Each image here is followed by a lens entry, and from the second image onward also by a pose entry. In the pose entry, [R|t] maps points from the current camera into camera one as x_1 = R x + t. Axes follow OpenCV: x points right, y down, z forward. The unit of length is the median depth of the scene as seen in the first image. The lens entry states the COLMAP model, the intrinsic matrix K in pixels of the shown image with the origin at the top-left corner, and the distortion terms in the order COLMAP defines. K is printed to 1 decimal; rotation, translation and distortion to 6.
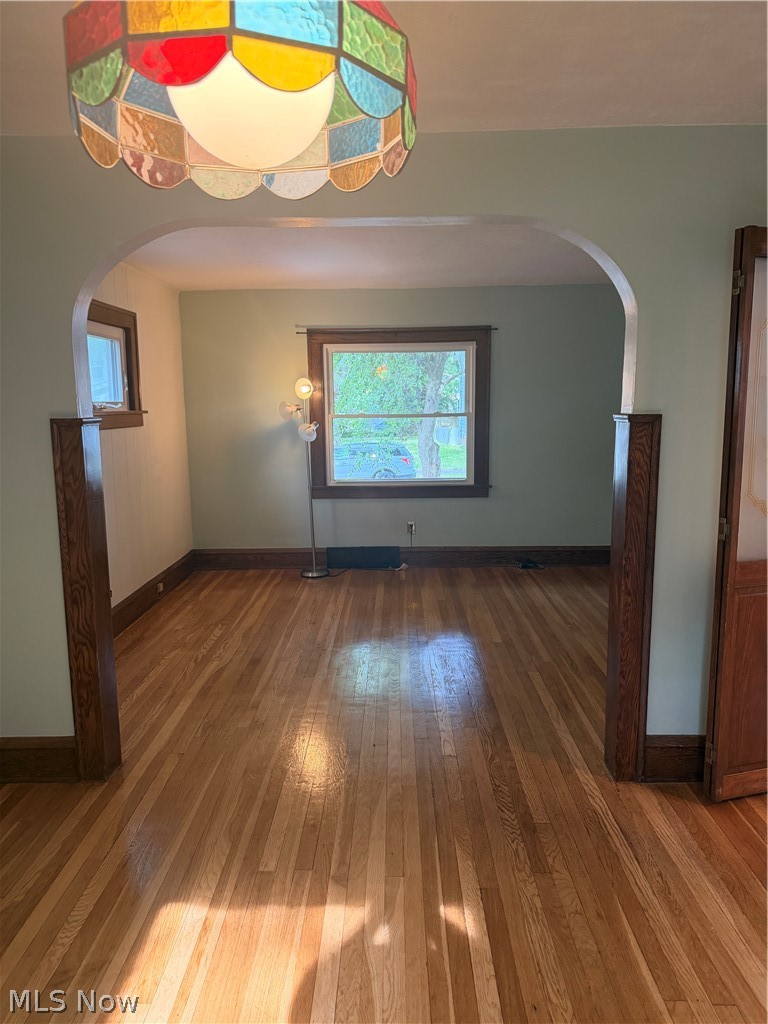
lens RADIAL K [[722.2, 0, 386.5], [0, 722.2, 513.2], [0, 0, 1]] dist [0.086903, -0.128857]
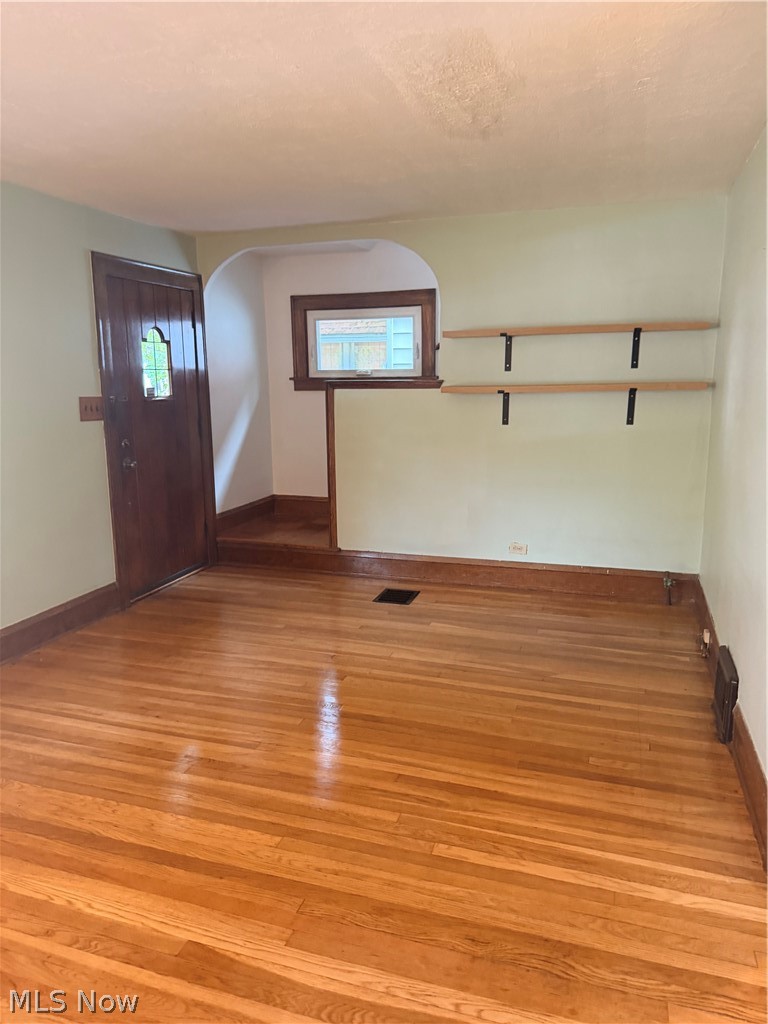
lens RADIAL K [[734.0, 0, 387.3], [0, 734.0, 513.8], [0, 0, 1]] dist [0.039511, -0.066764]
pose [[0.315725, -0.174145, 0.932733, -0.273648], [0.162763, 0.978383, 0.127573, -0.103941], [-0.934787, 0.111537, 0.337244, 0.756247]]
